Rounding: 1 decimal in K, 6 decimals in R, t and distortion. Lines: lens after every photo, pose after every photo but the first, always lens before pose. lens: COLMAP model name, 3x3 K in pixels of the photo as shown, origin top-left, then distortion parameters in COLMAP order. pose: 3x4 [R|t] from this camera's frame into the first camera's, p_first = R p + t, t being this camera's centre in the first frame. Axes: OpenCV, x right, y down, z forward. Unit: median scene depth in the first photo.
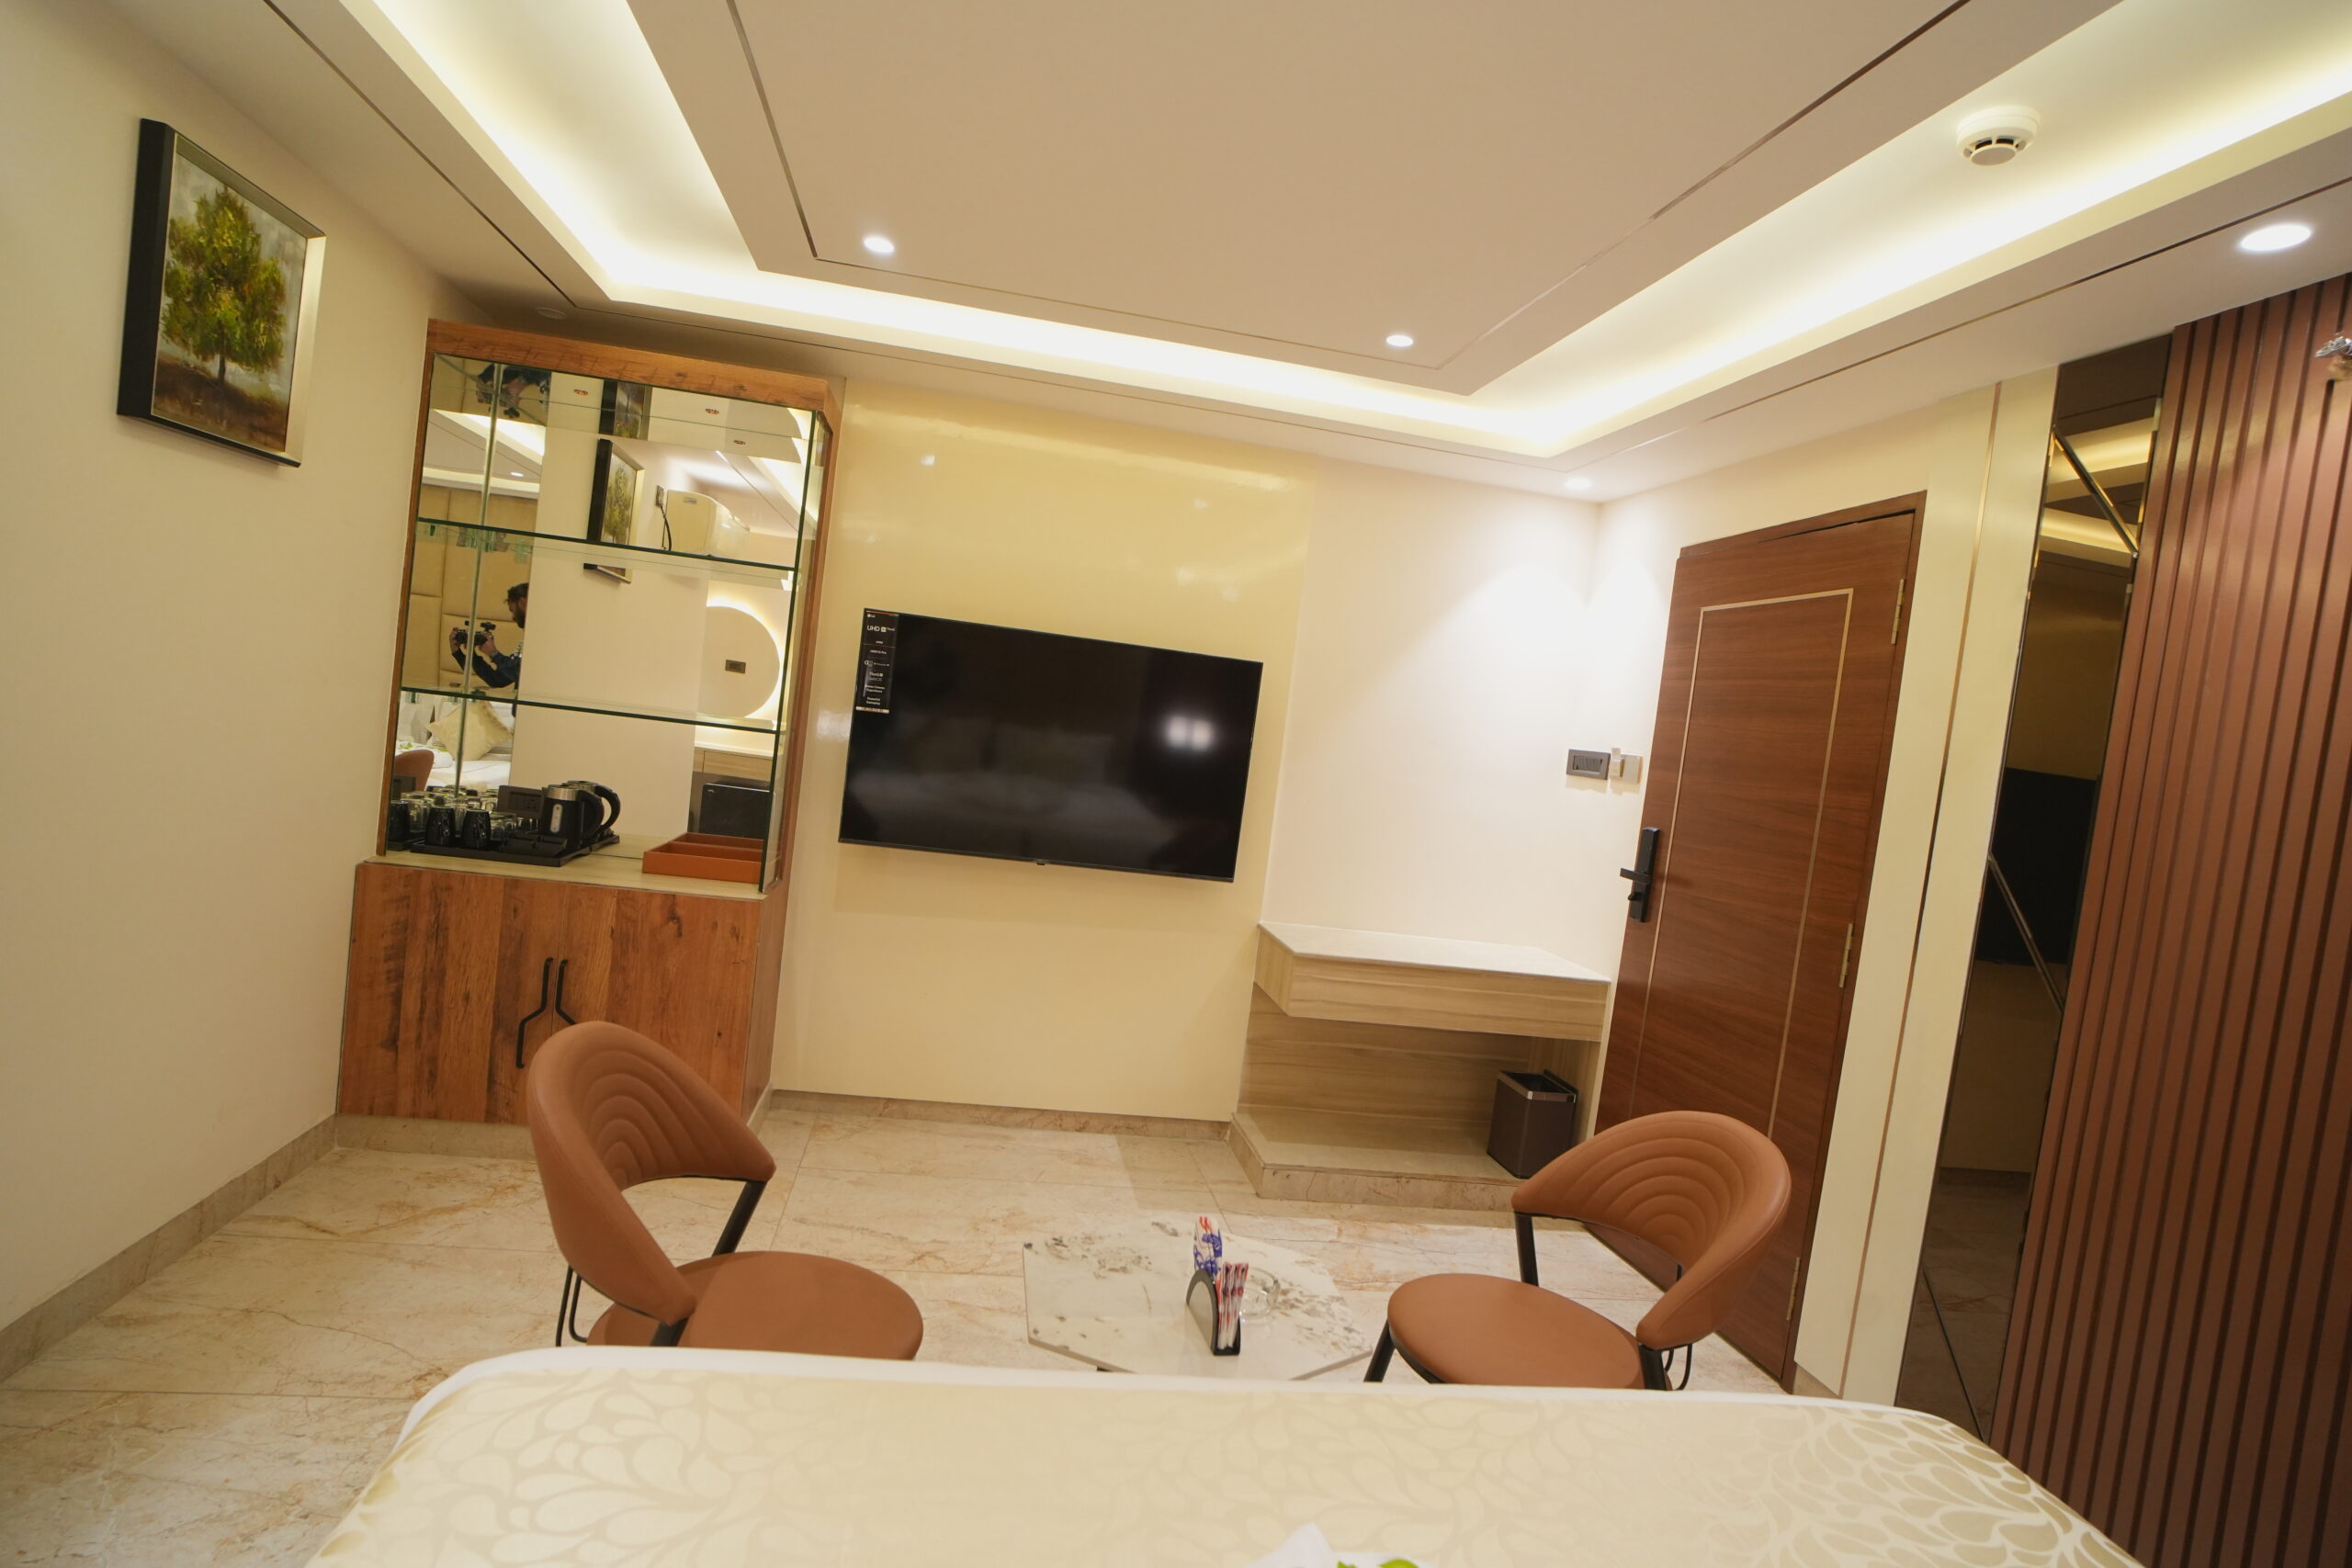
lens RADIAL K [[1213.1, 0, 1174.4], [0, 1213.1, 774.9], [0, 0, 1]] dist [-0.056422, 0.028132]
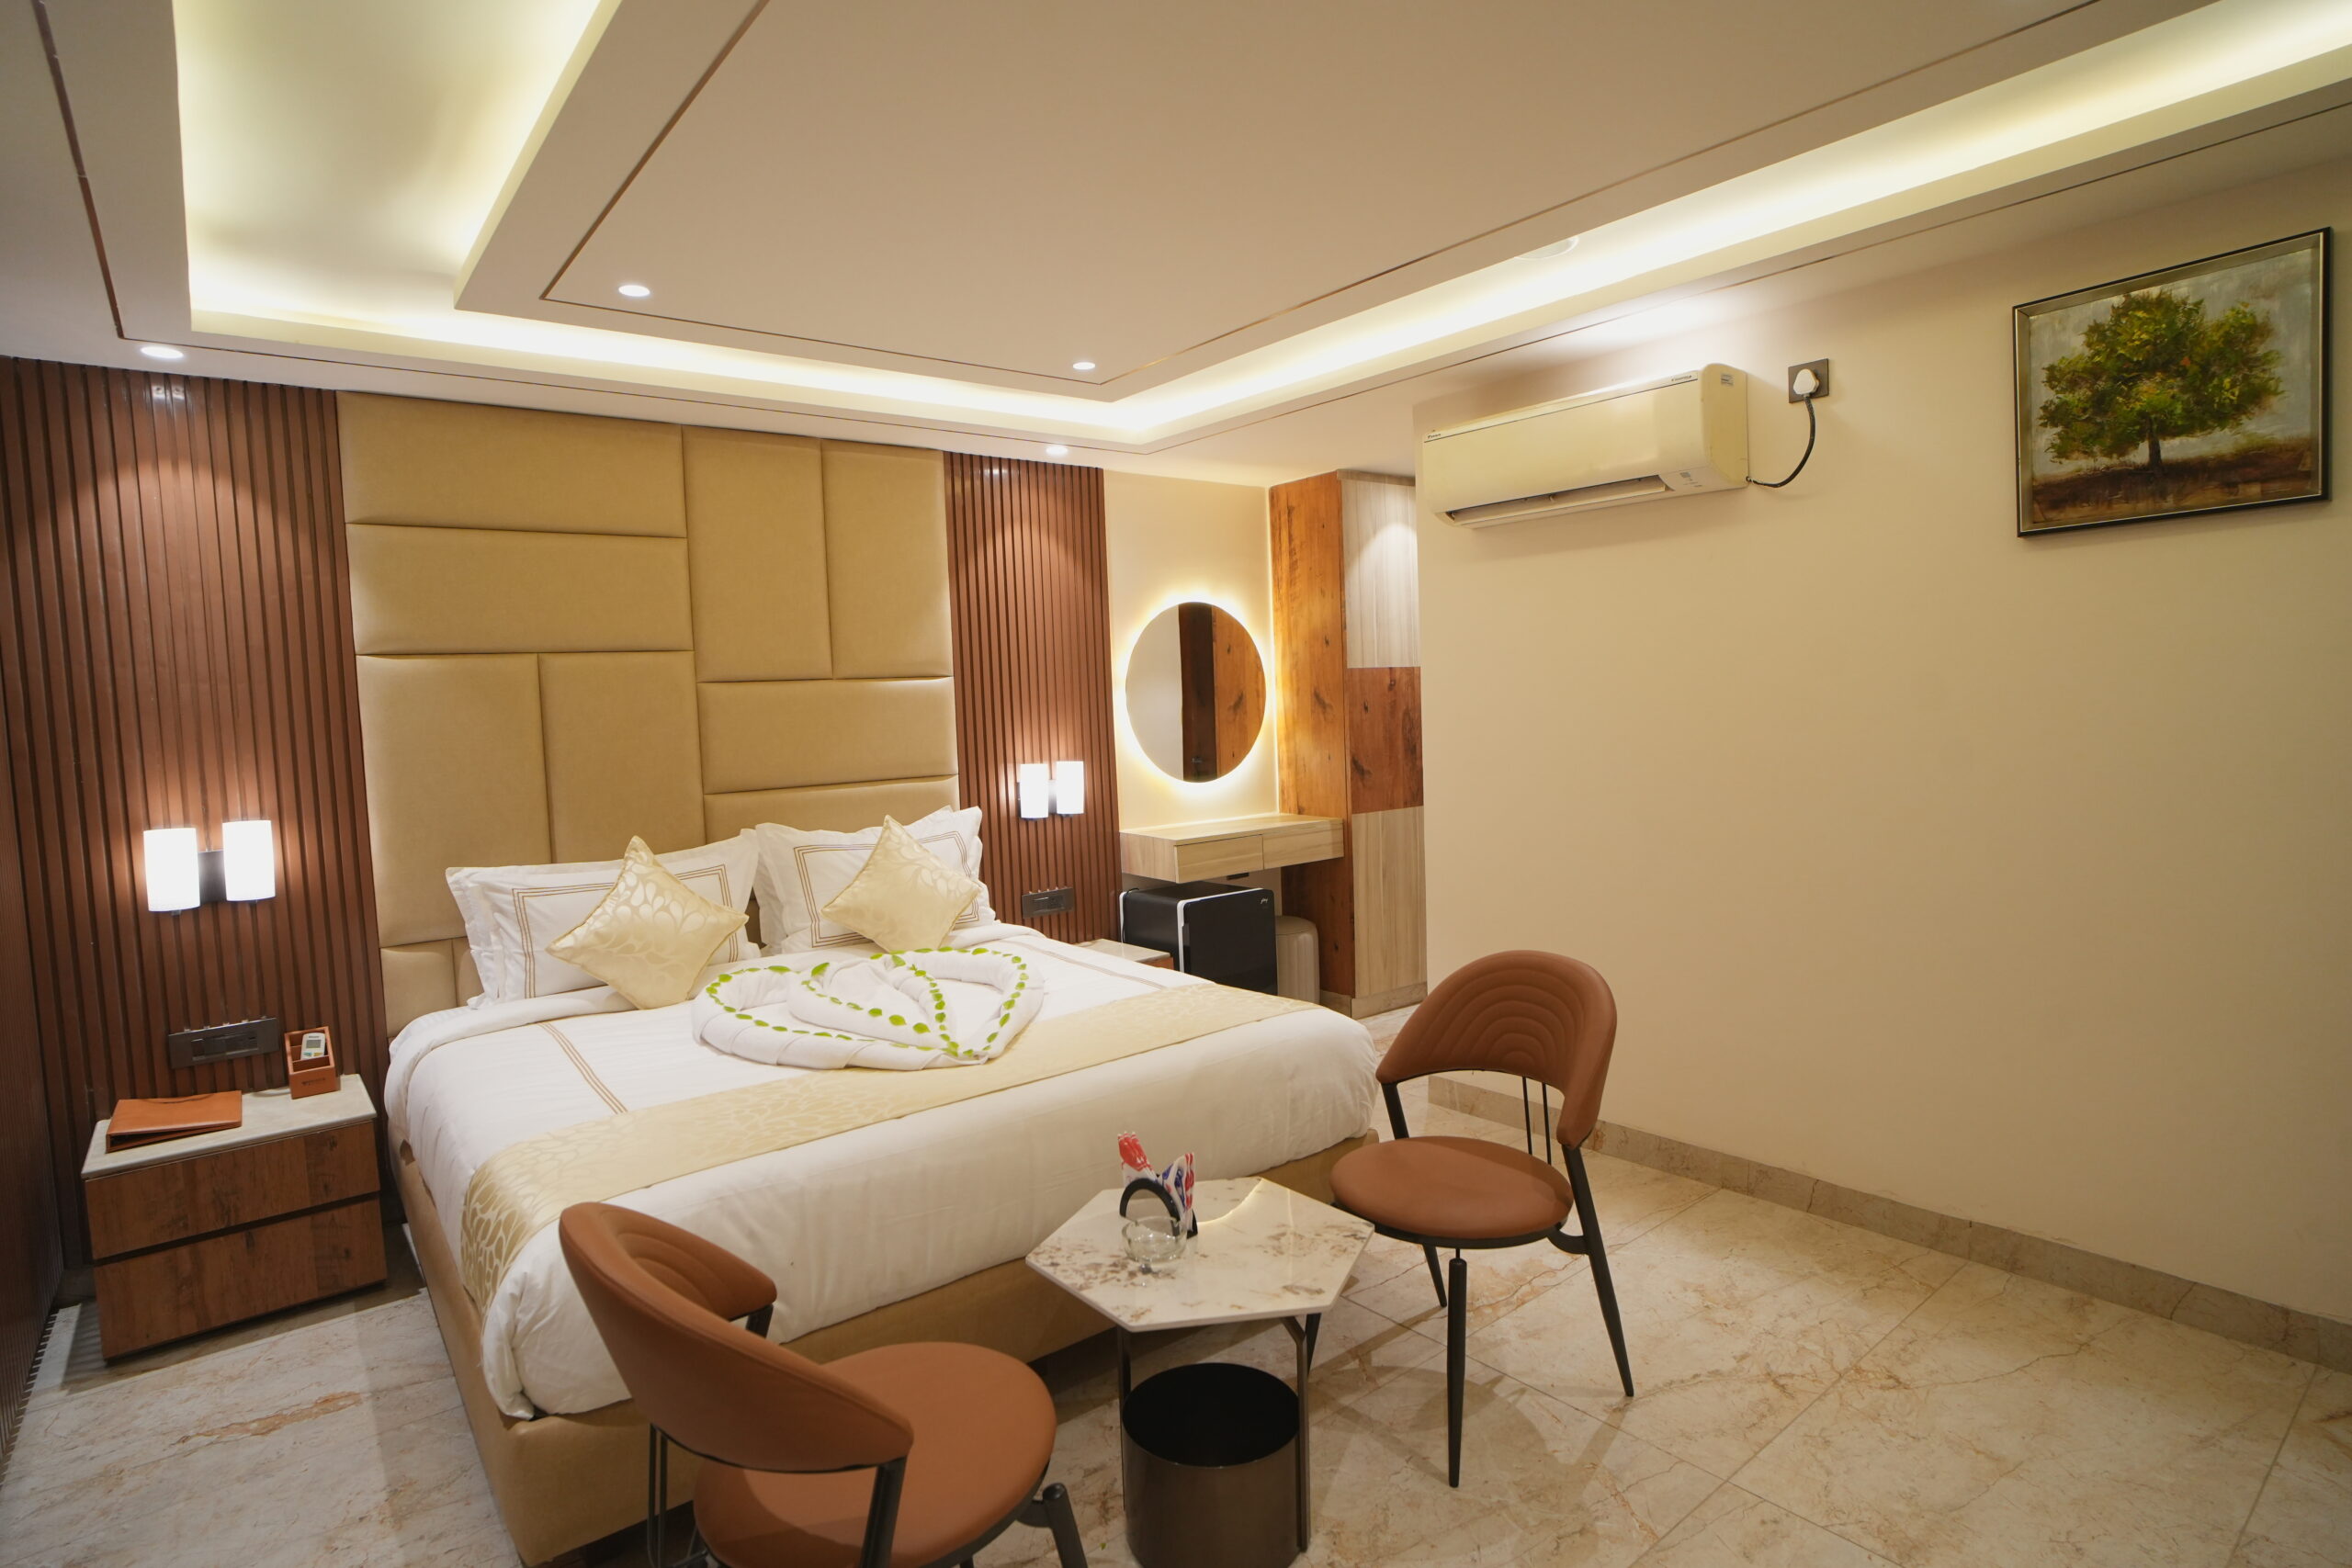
lens RADIAL K [[1212.4, 0, 1164.3], [0, 1212.4, 769.1], [0, 0, 1]] dist [-0.054076, 0.029077]
pose [[-0.875209, -0.062683, -0.479667, 0.332846], [-0.091019, 0.995197, 0.036021, -0.010930], [0.475106, 0.075185, -0.876711, 1.083085]]
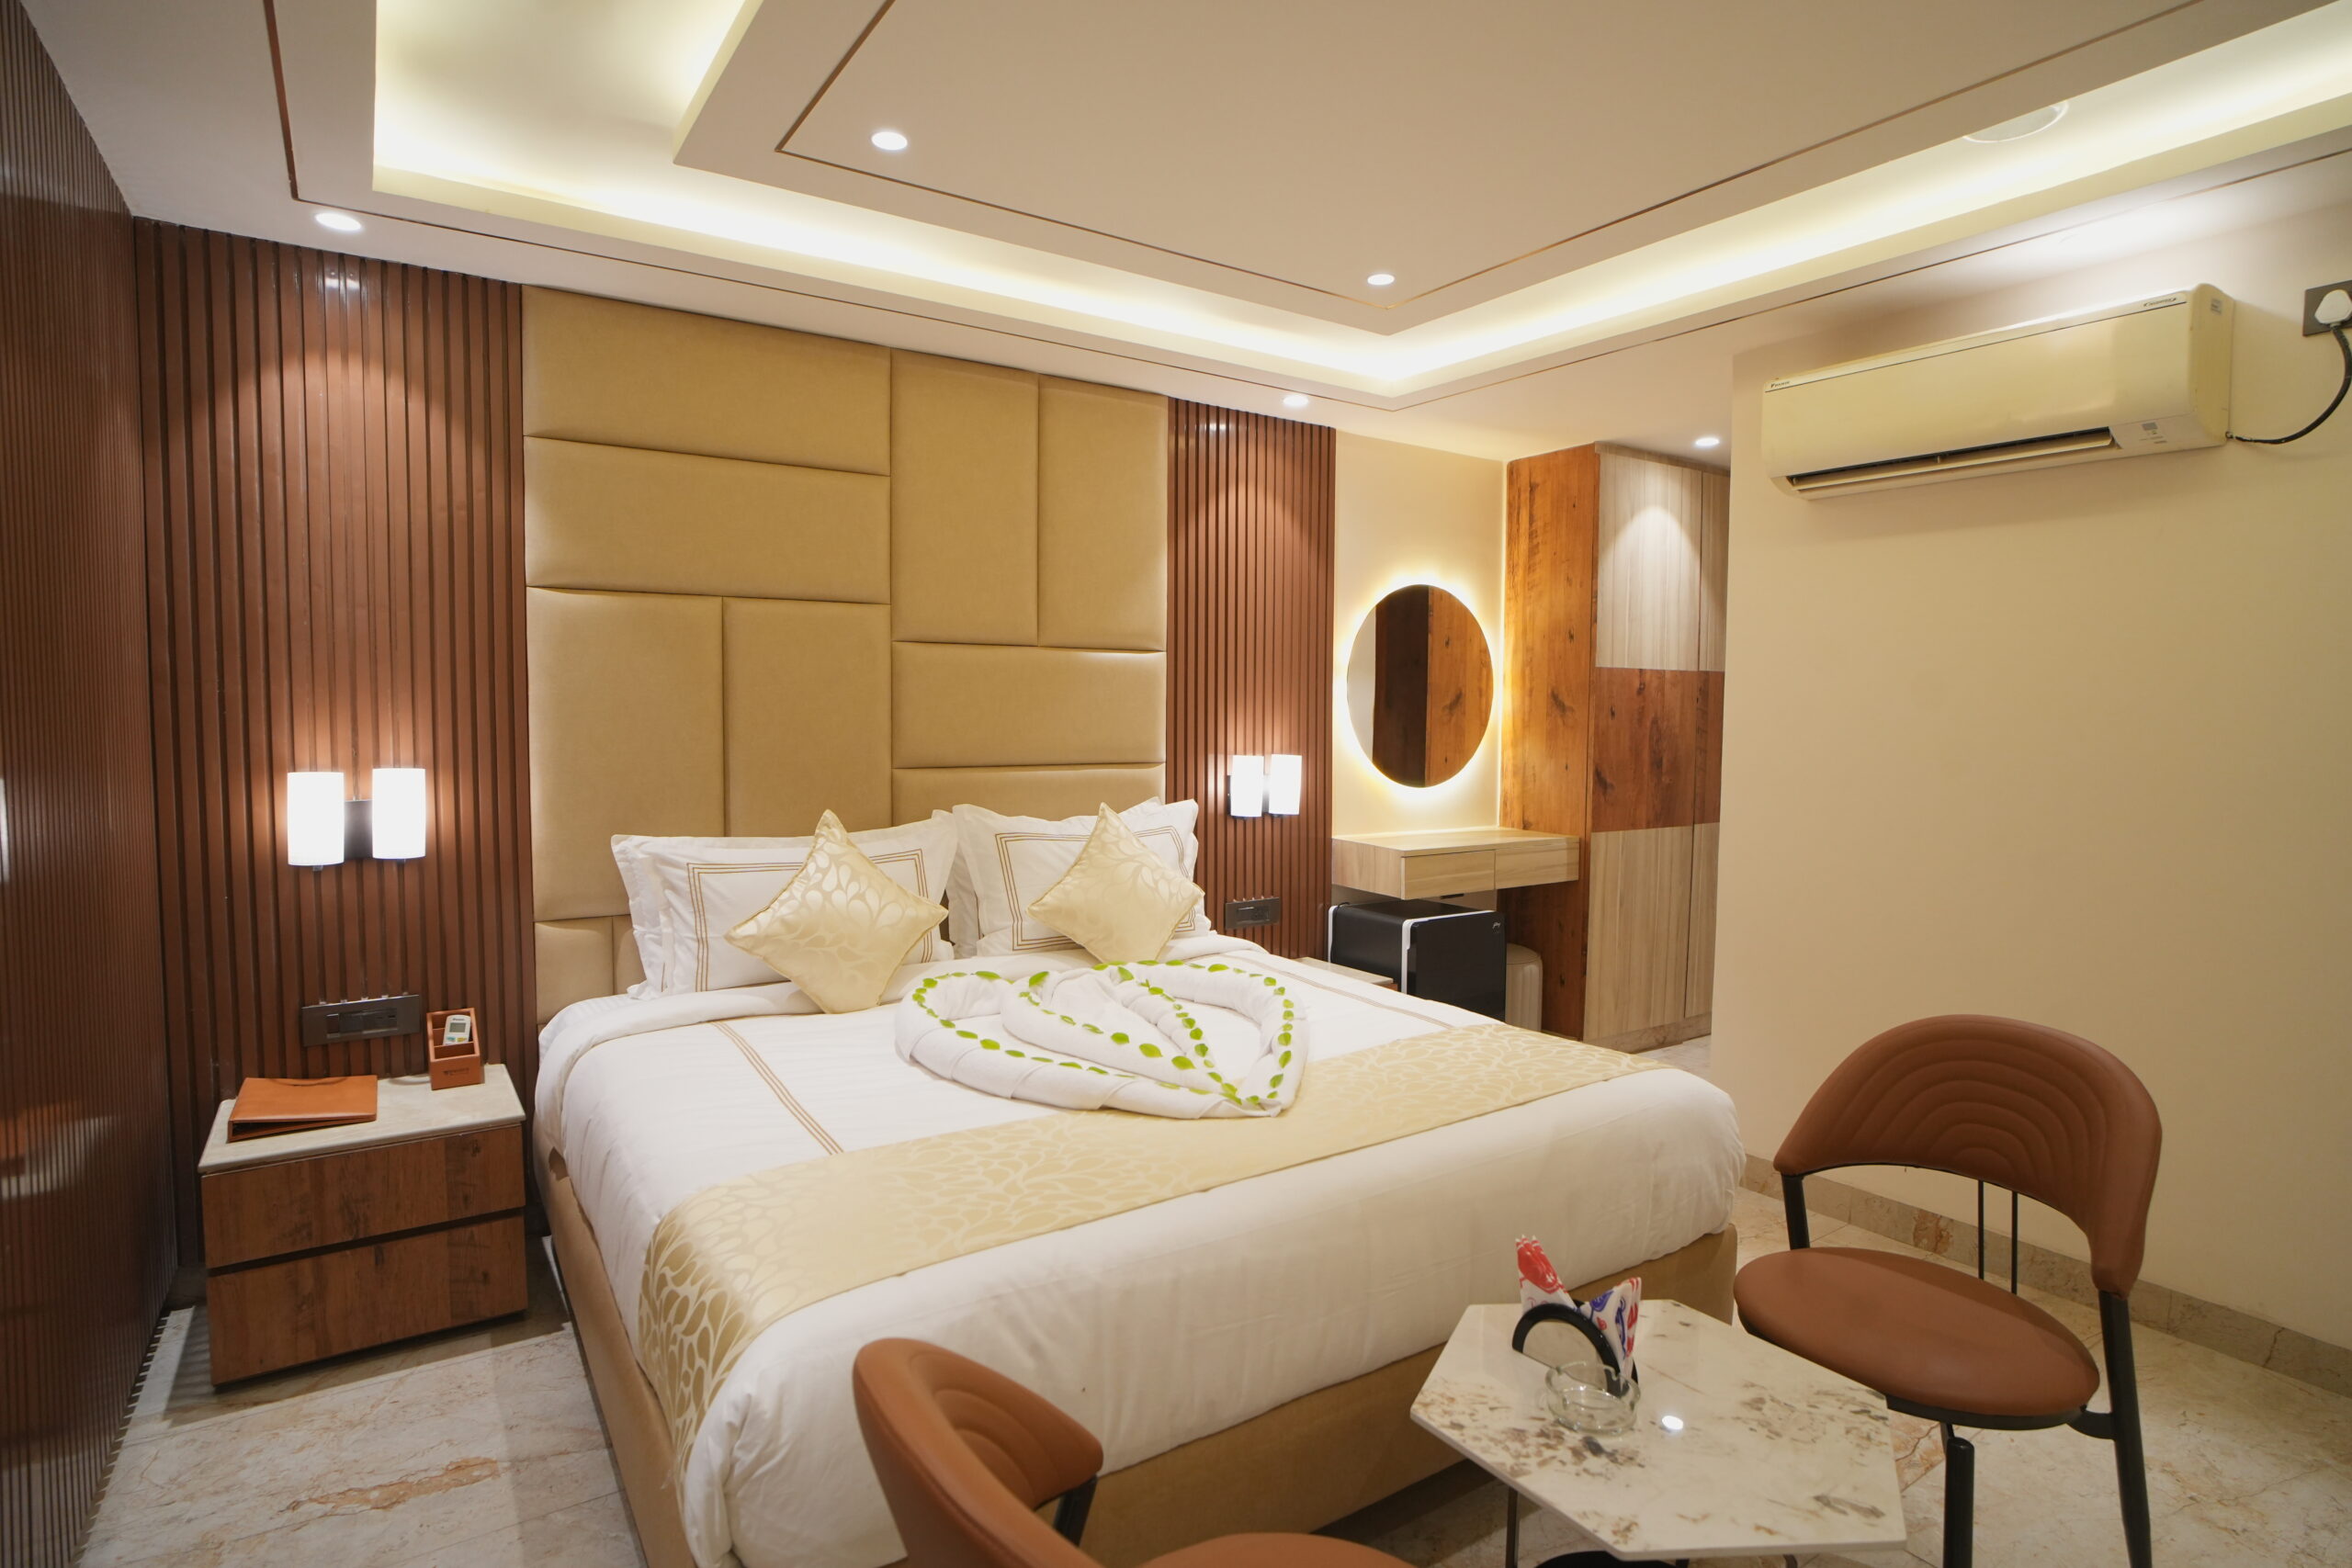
lens RADIAL K [[1212.1, 0, 1174.0], [0, 1212.1, 773.4], [0, 0, 1]] dist [-0.055516, 0.030647]
pose [[-0.904073, -0.110768, -0.412775, 0.371476], [-0.139554, 0.989400, 0.040152, 0.026513], [0.403952, 0.093905, -0.909948, 0.879055]]
